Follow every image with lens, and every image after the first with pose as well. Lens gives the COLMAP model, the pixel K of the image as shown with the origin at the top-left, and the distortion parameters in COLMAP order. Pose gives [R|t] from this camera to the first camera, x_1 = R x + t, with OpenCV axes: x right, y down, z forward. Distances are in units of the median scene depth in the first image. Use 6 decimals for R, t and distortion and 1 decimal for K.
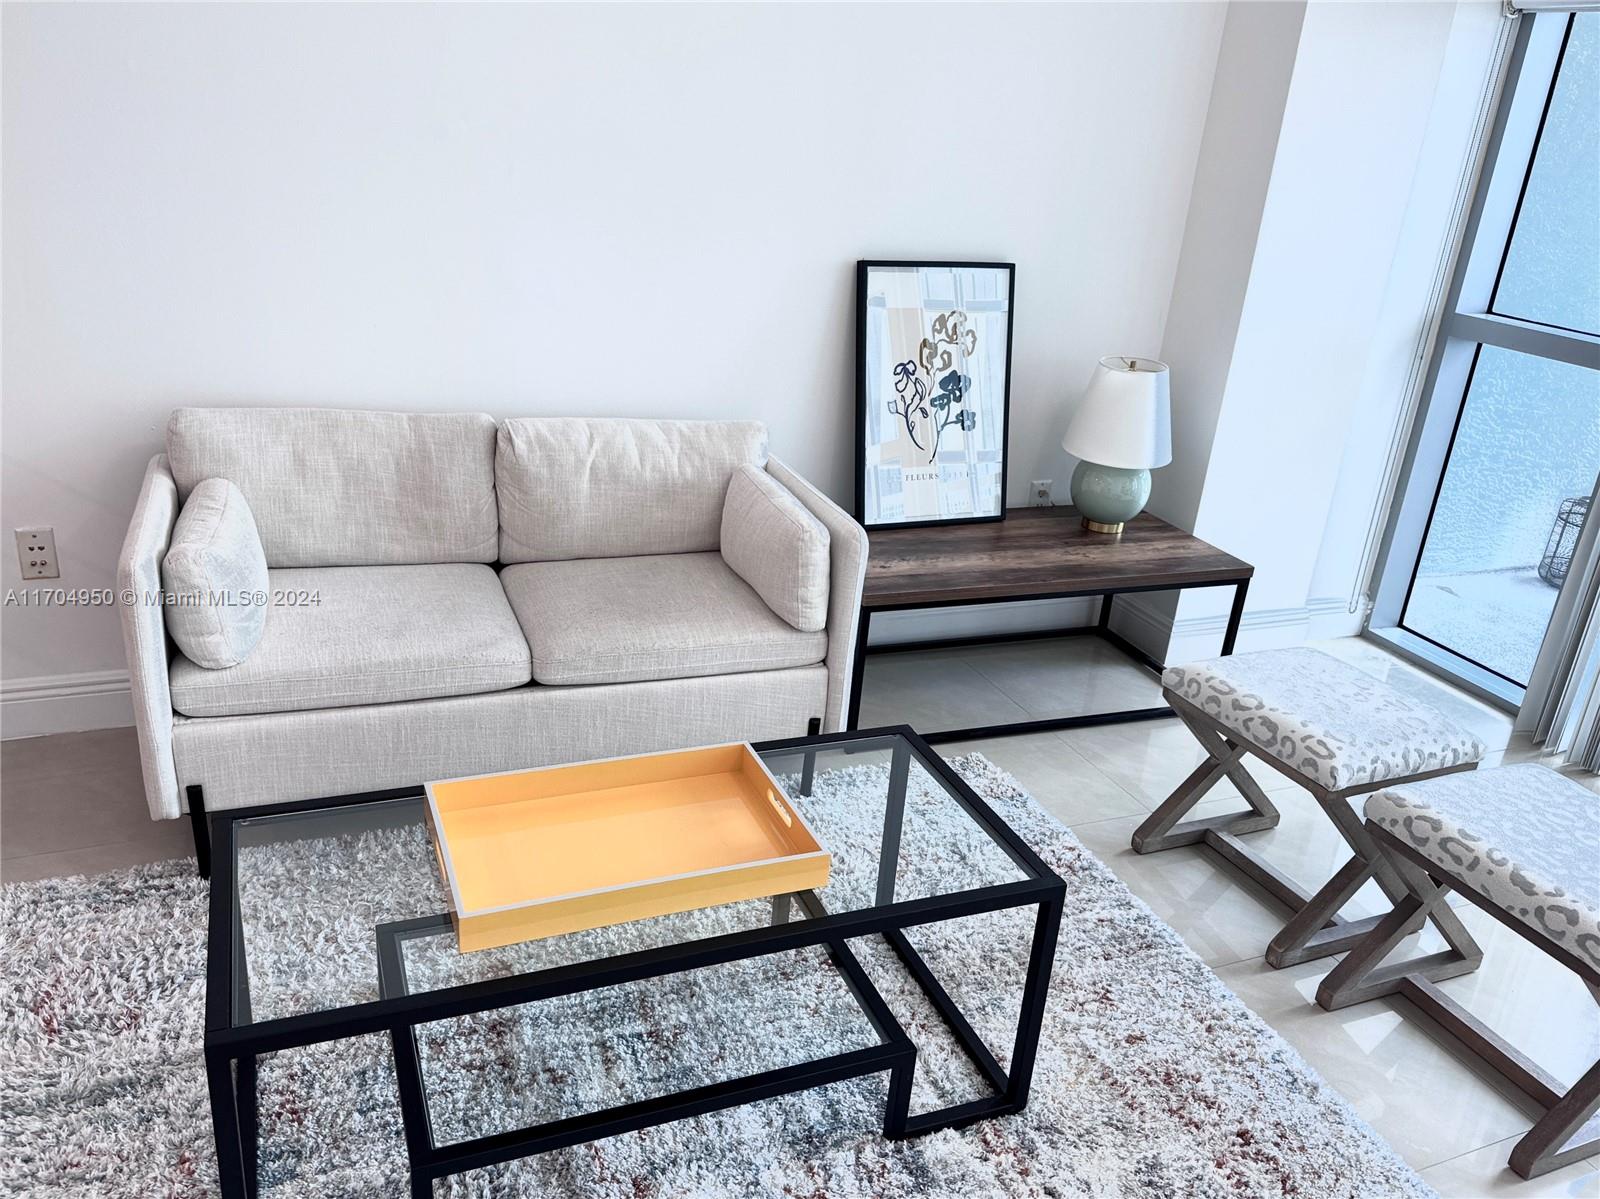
lens RADIAL K [[1239.4, 0, 800.0], [0, 1239.4, 599.5], [0, 0, 1]] dist [0.145567, -0.205697]
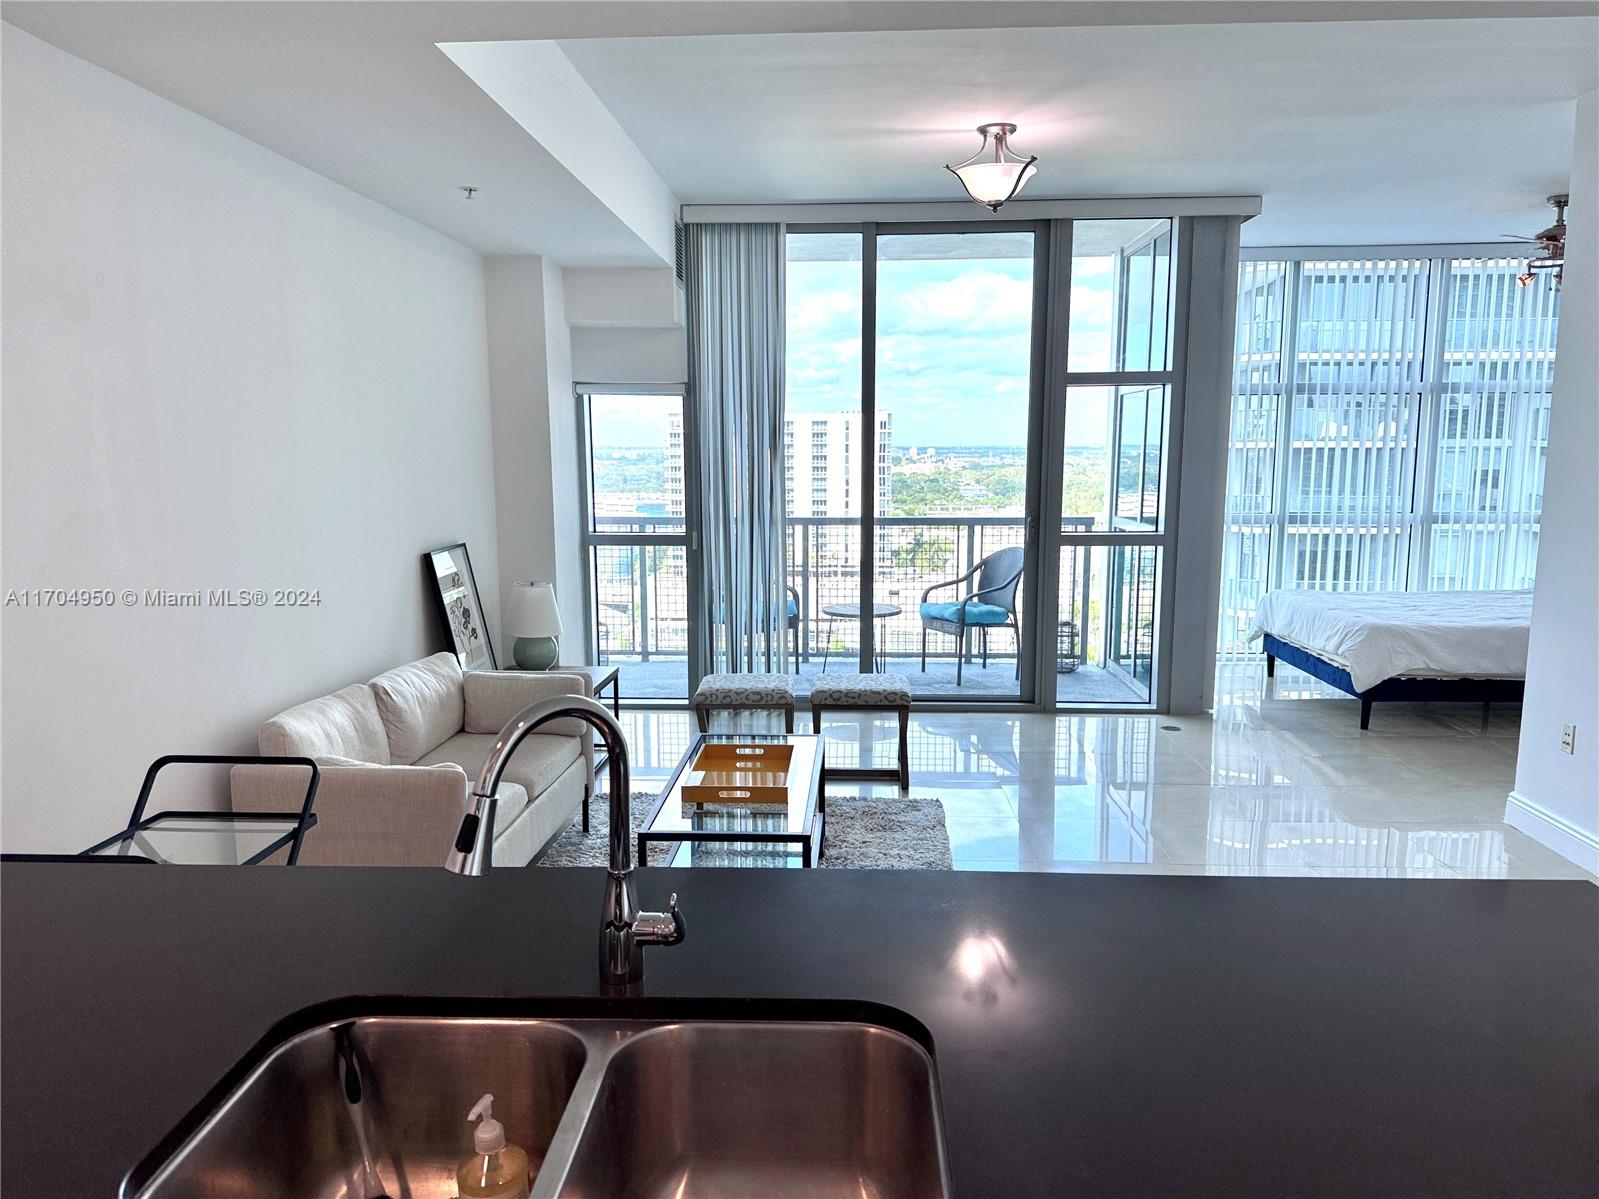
lens RADIAL K [[1120.9, 0, 797.5], [0, 1120.9, 606.9], [0, 0, 1]] dist [0.121592, -0.256335]
pose [[0.430546, -0.212213, 0.877266, -1.033839], [0.367665, 0.928905, 0.044261, -0.086111], [-0.824289, 0.303483, 0.477959, -0.101496]]
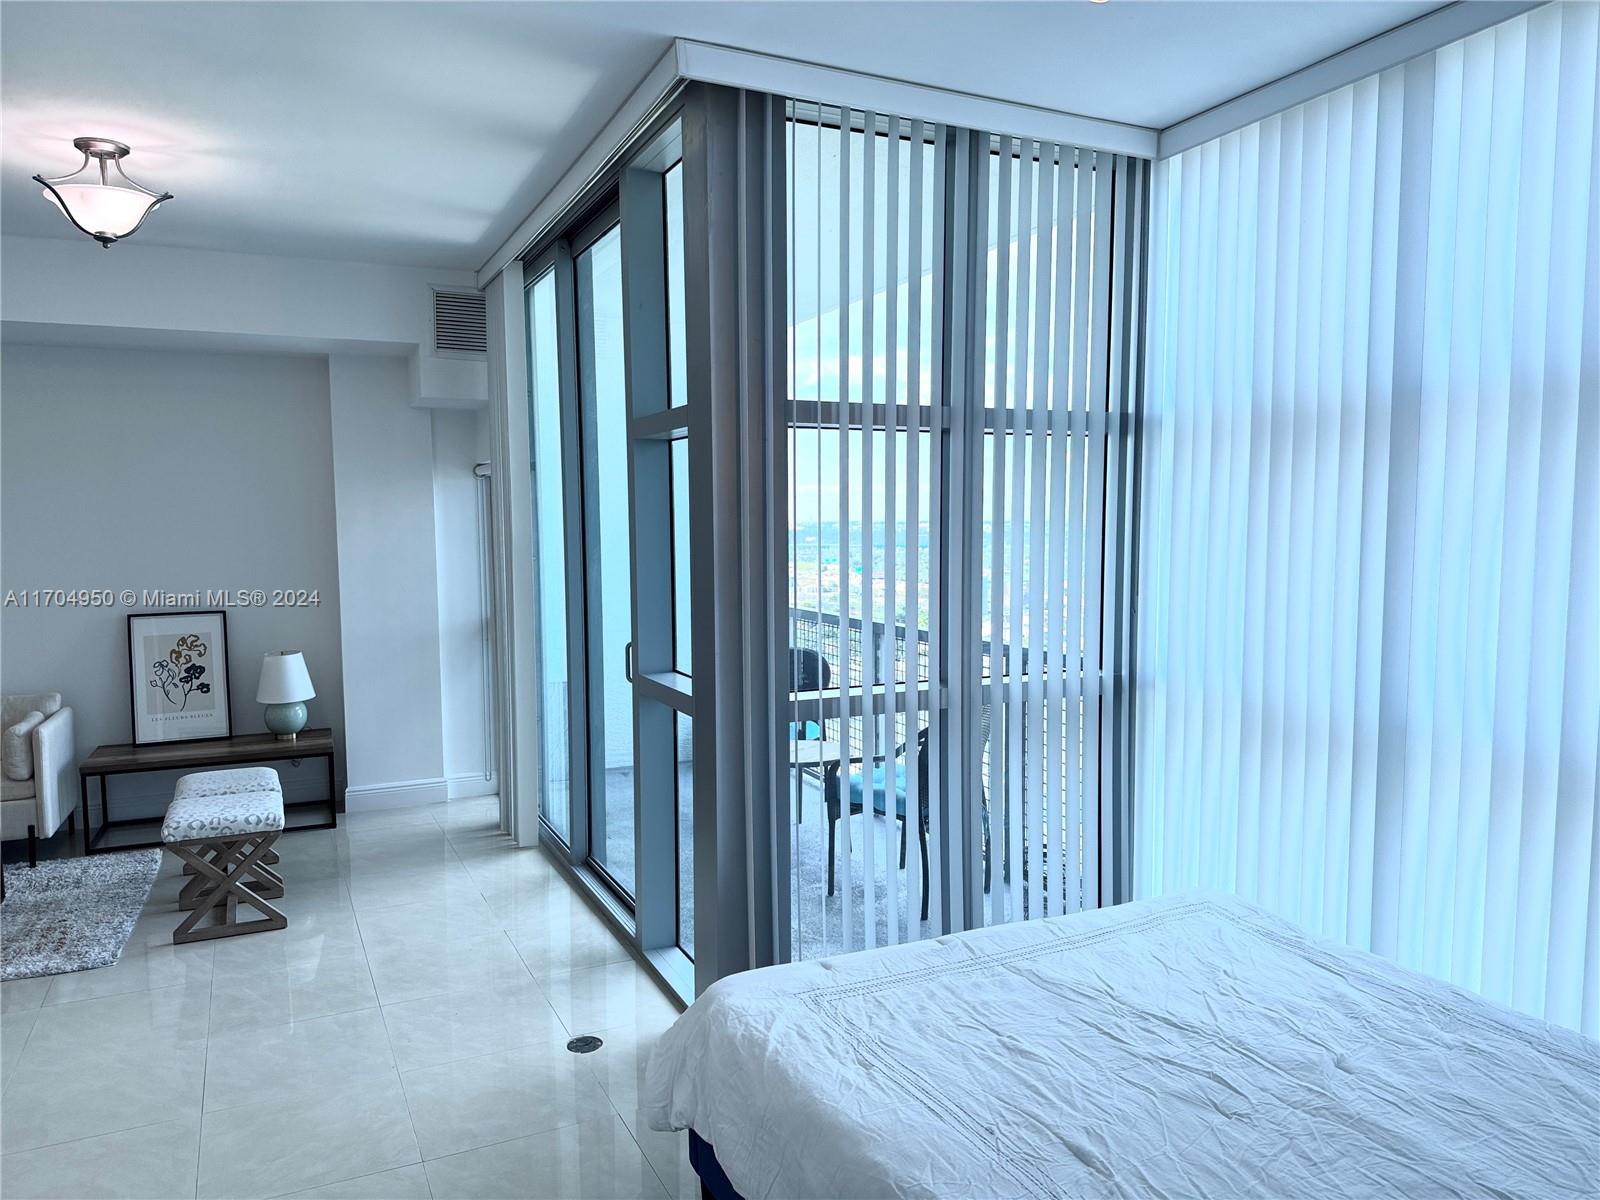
lens RADIAL K [[1122.5, 0, 800.0], [0, 1122.5, 600.0], [0, 0, 1]] dist [-0.007630, -0.004475]
pose [[0.994562, -0.093229, 0.046413, 1.020382], [0.102786, 0.950436, -0.293438, 0.344668], [-0.016756, 0.296613, 0.954851, -0.750190]]
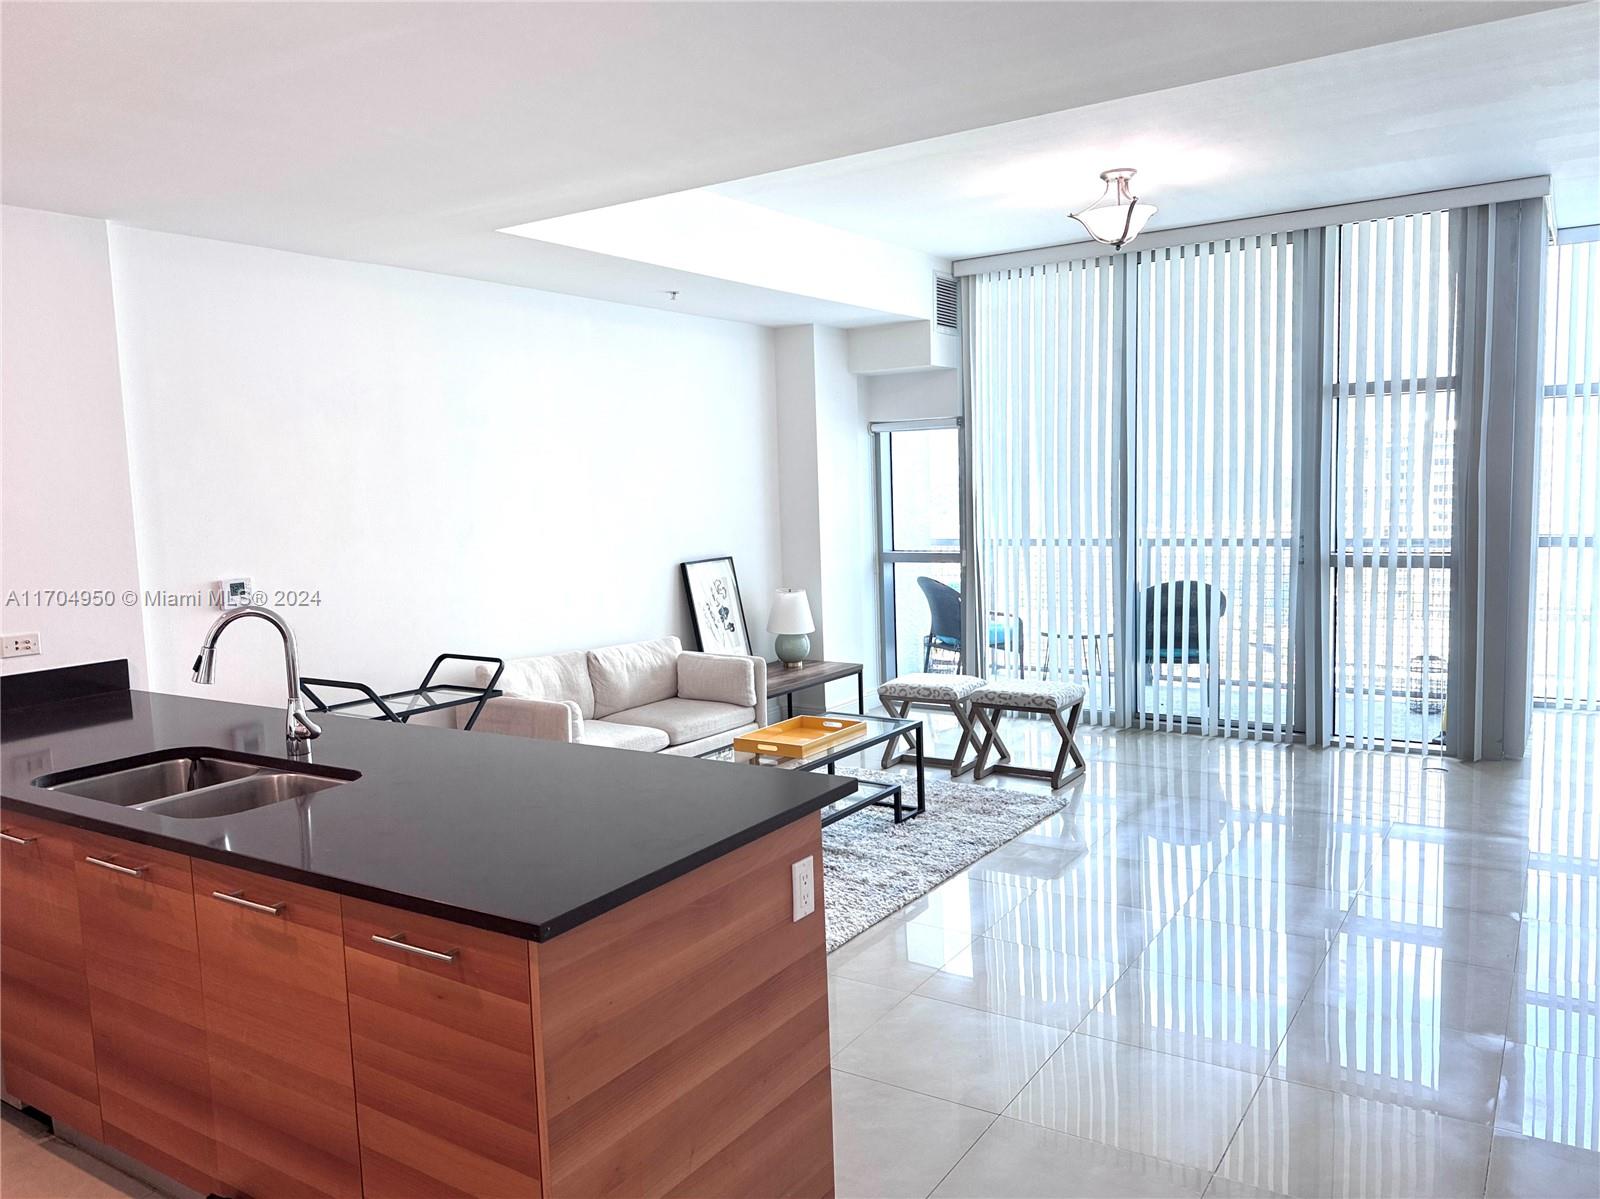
lens RADIAL K [[1181.2, 0, 800.0], [0, 1181.2, 599.5], [0, 0, 1]] dist [0.106619, 0.000505]
pose [[0.825285, -0.163245, 0.540607, -0.875295], [0.296841, 0.939787, -0.169371, 0.193659], [-0.480406, 0.300253, 0.824050, -0.755102]]
